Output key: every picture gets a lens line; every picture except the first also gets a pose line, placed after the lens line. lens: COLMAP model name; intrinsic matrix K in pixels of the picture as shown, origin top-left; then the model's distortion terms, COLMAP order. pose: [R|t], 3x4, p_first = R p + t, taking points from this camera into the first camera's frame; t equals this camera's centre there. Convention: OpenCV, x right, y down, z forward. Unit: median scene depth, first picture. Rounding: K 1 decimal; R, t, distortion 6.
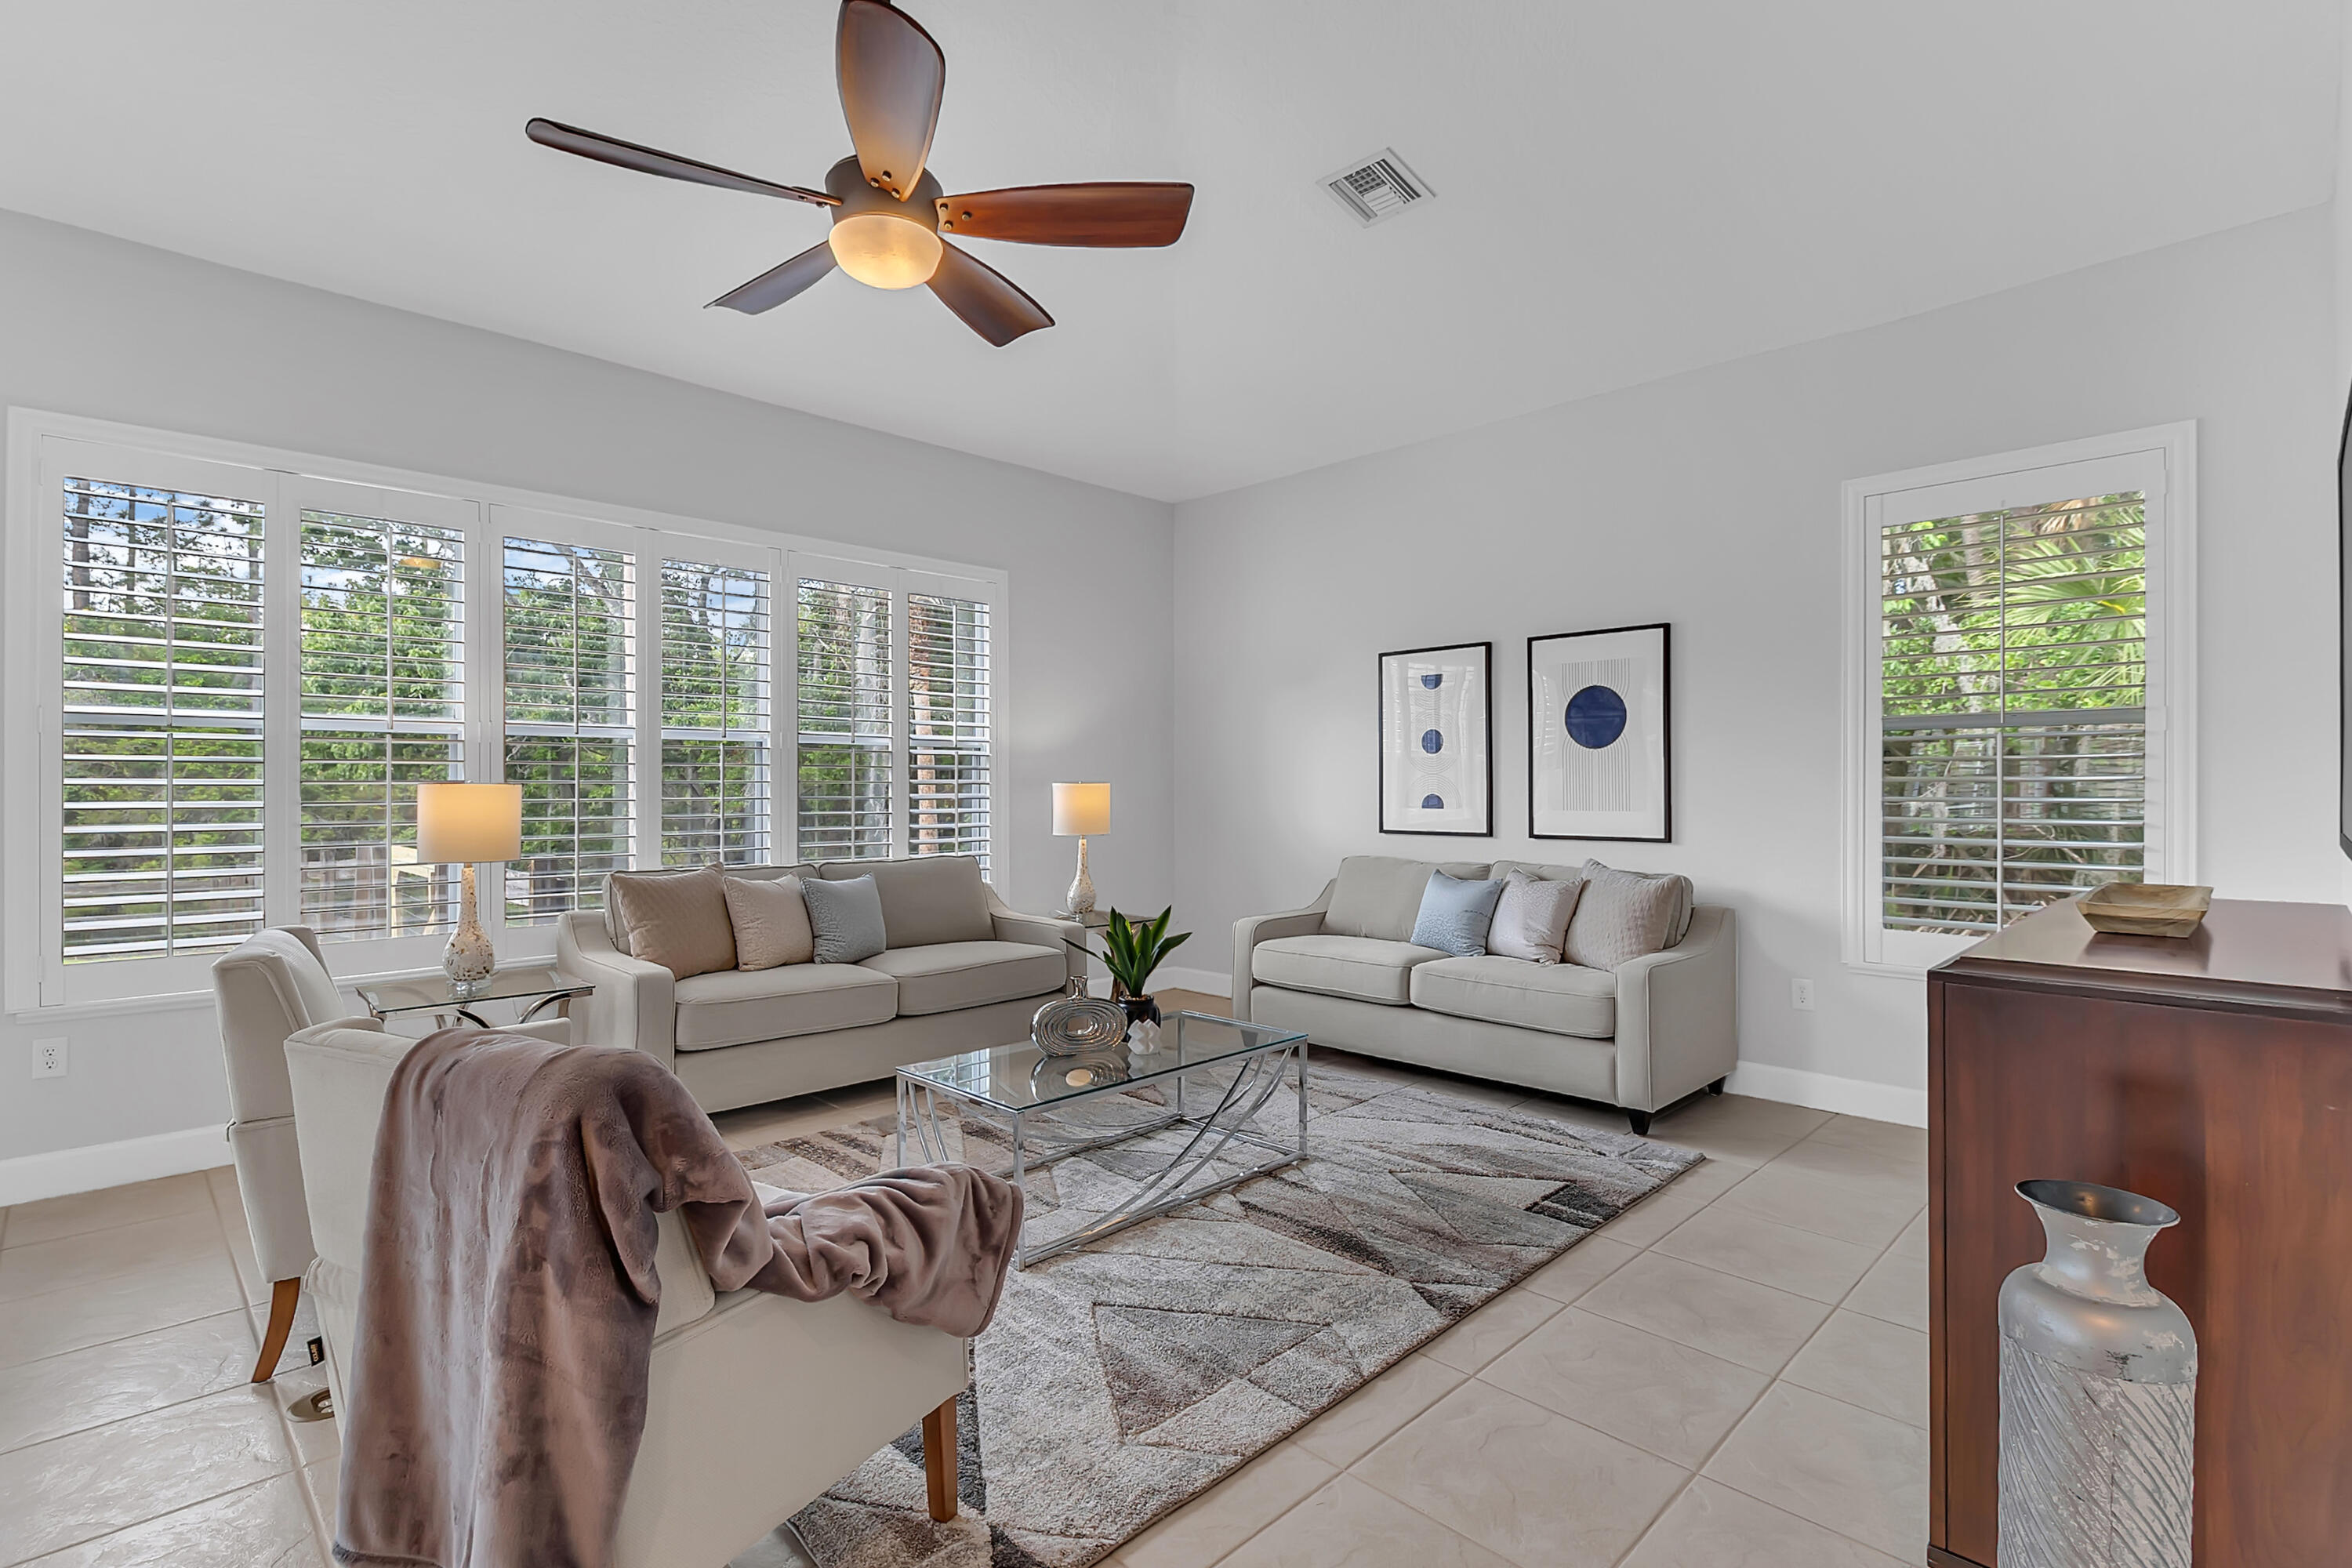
lens RADIAL K [[1094.7, 0, 1180.6], [0, 1094.7, 774.1], [0, 0, 1]] dist [0.003374, 0.000193]
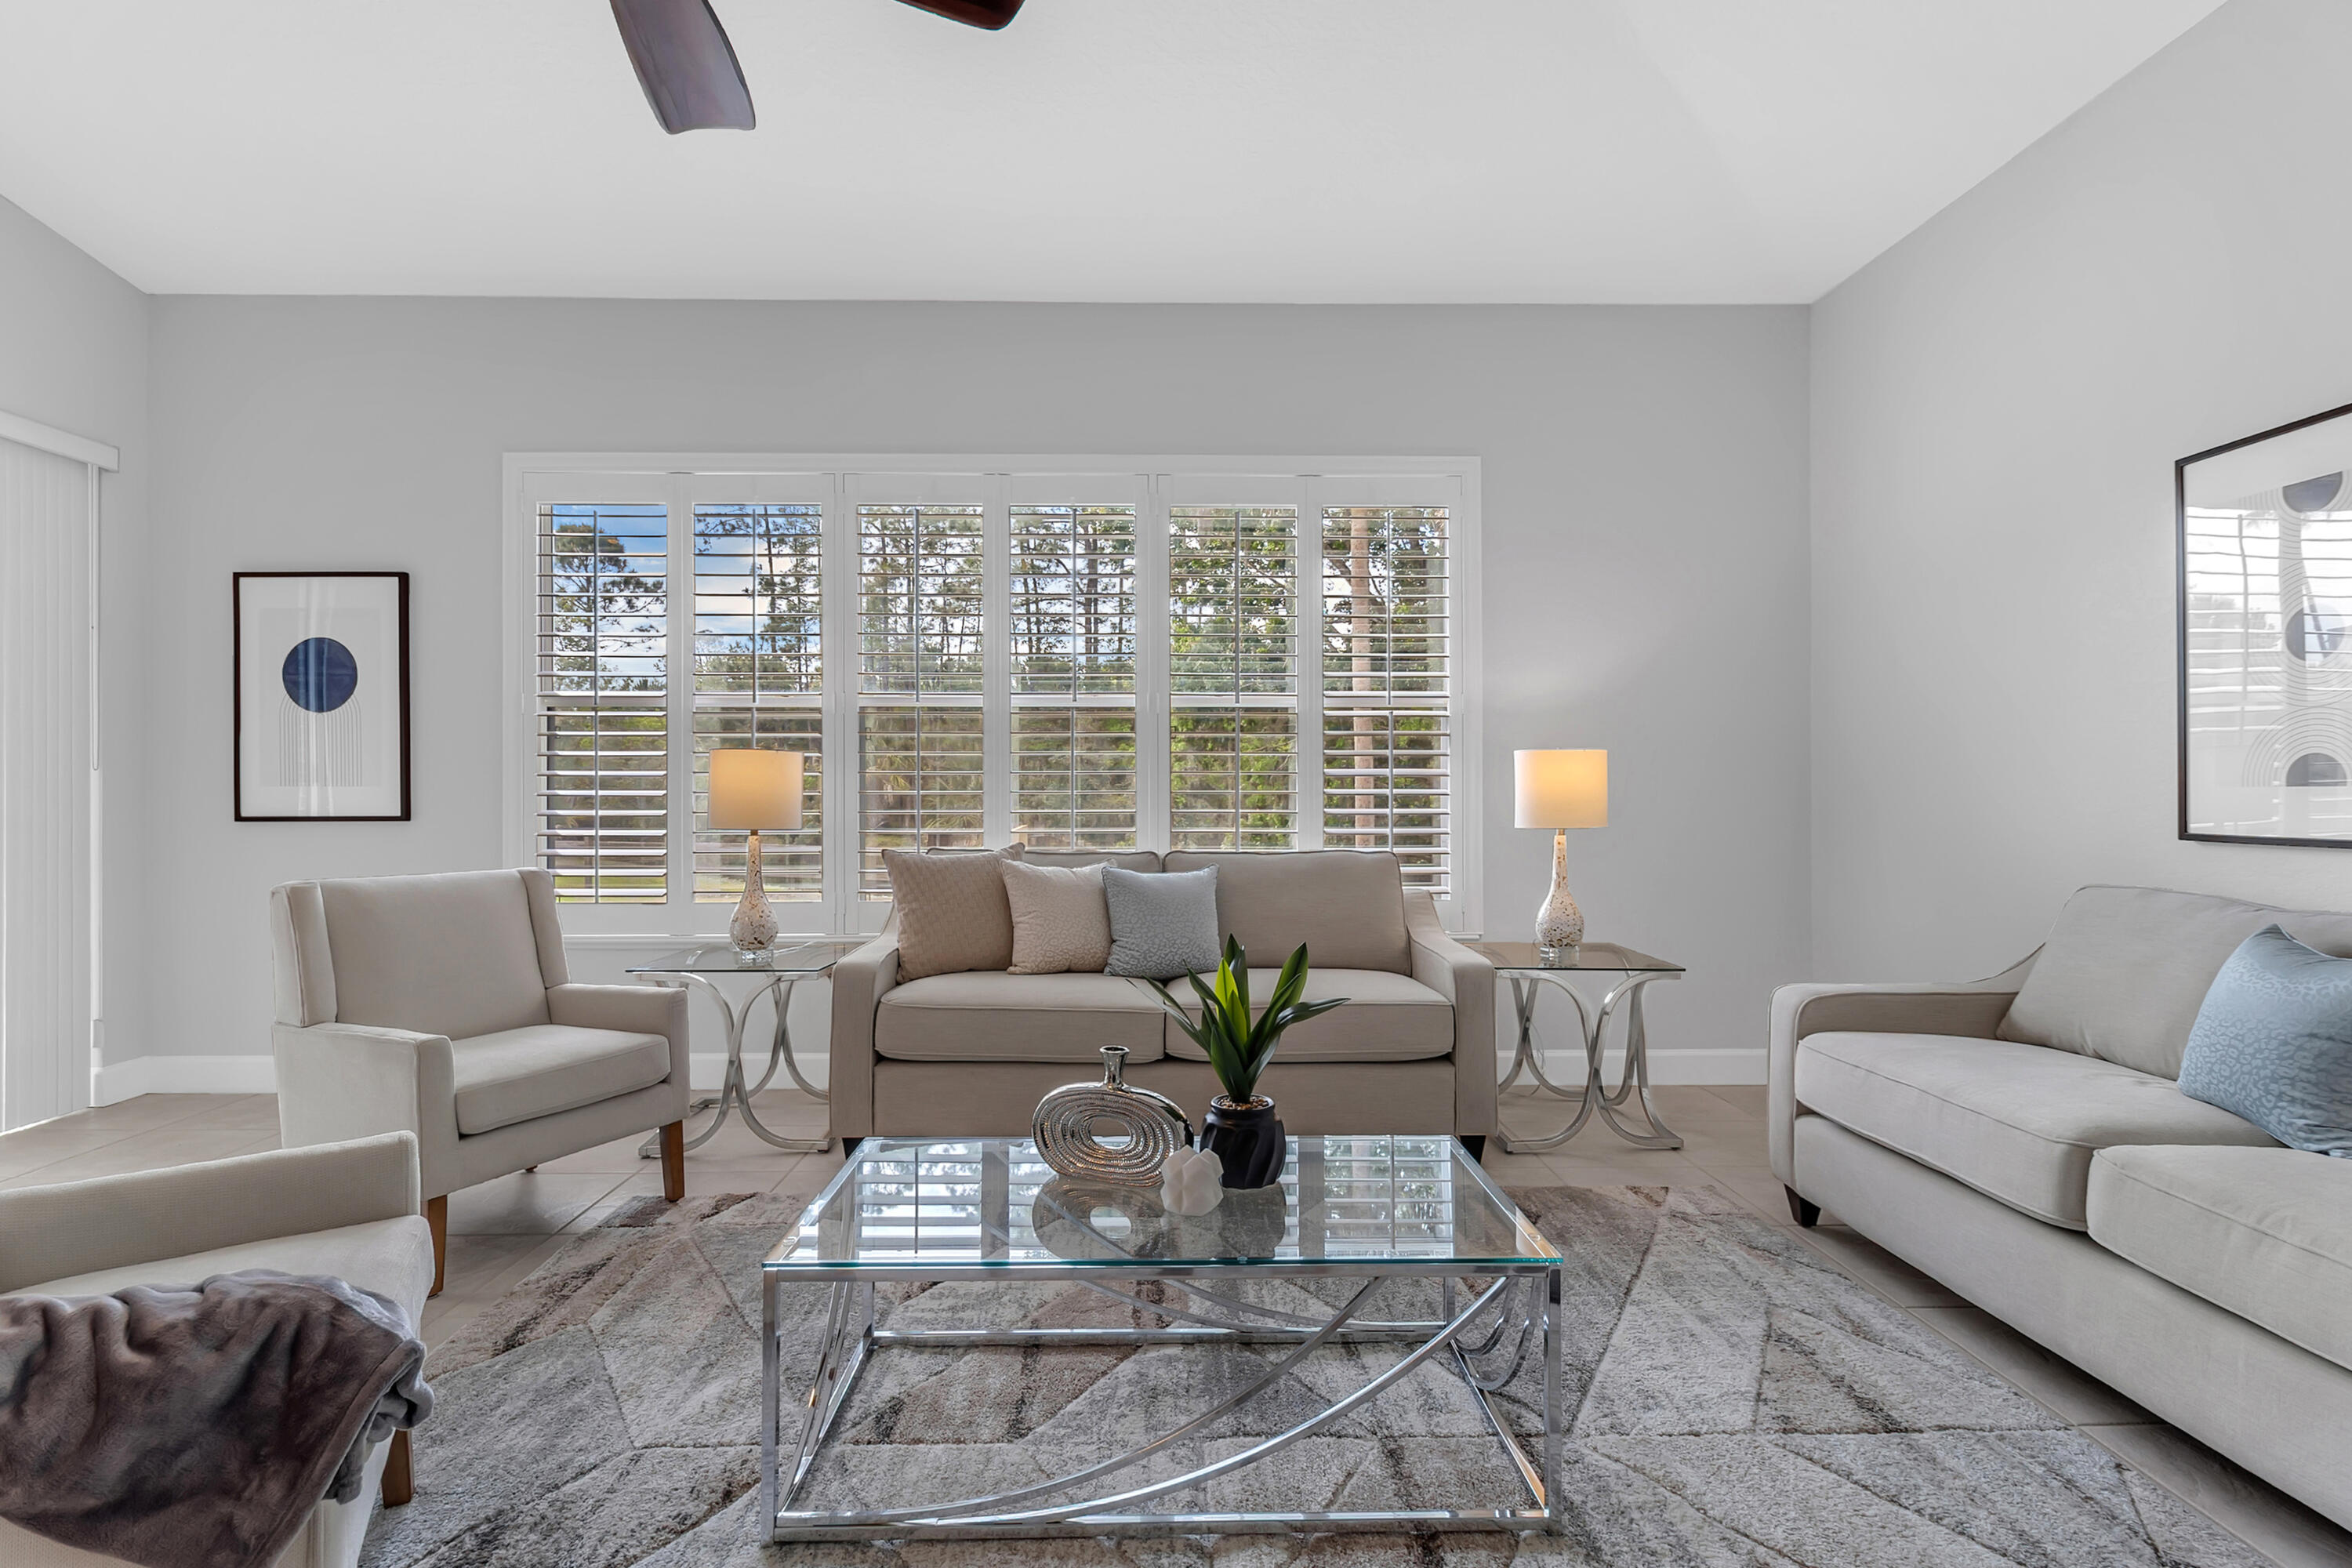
lens RADIAL K [[1102.7, 0, 1166.5], [0, 1102.7, 786.4], [0, 0, 1]] dist [0.017980, -0.015975]
pose [[0.718461, -0.001463, -0.695566, 0.213560], [0.006818, 0.999965, 0.004940, 0.026830], [0.695534, -0.008292, 0.718445, 0.379544]]
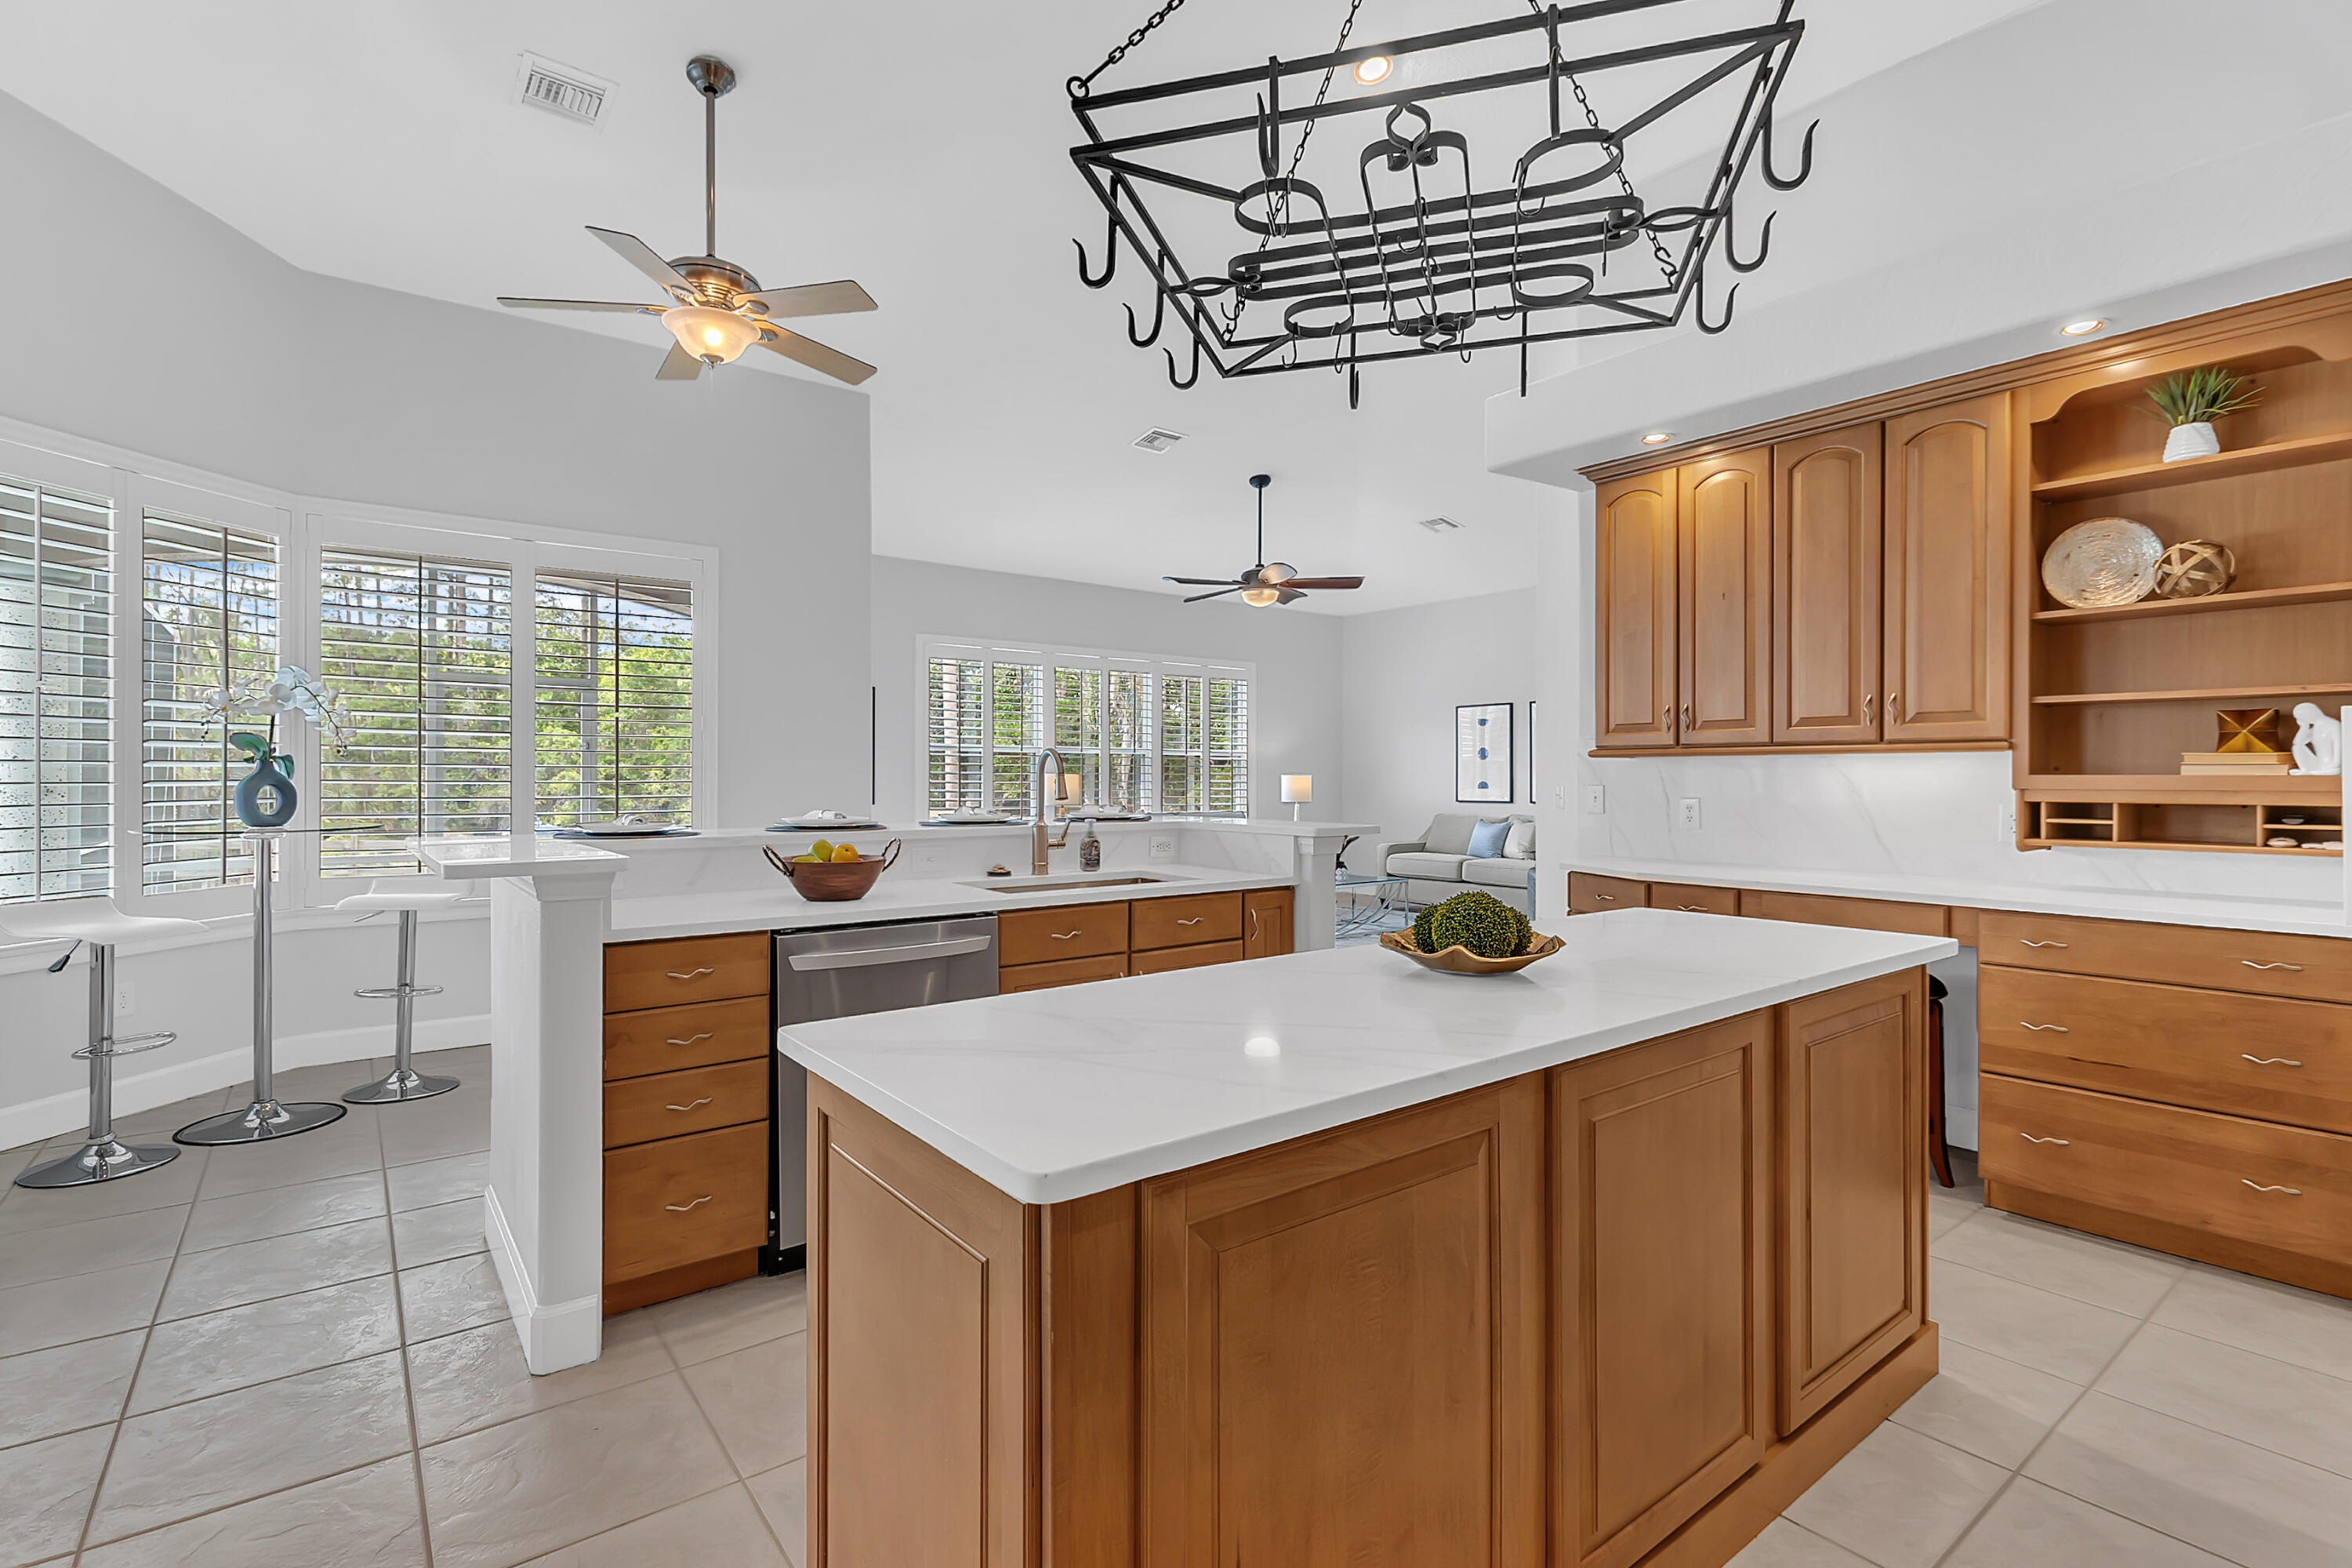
lens RADIAL K [[1094.7, 0, 1180.6], [0, 1094.7, 774.1], [0, 0, 1]] dist [0.003374, 0.000193]
pose [[0.992507, 0.002208, -0.122167, -0.060759], [-0.001999, 0.999996, 0.001835, 0.003576], [0.122171, -0.001577, 0.992508, -0.979696]]
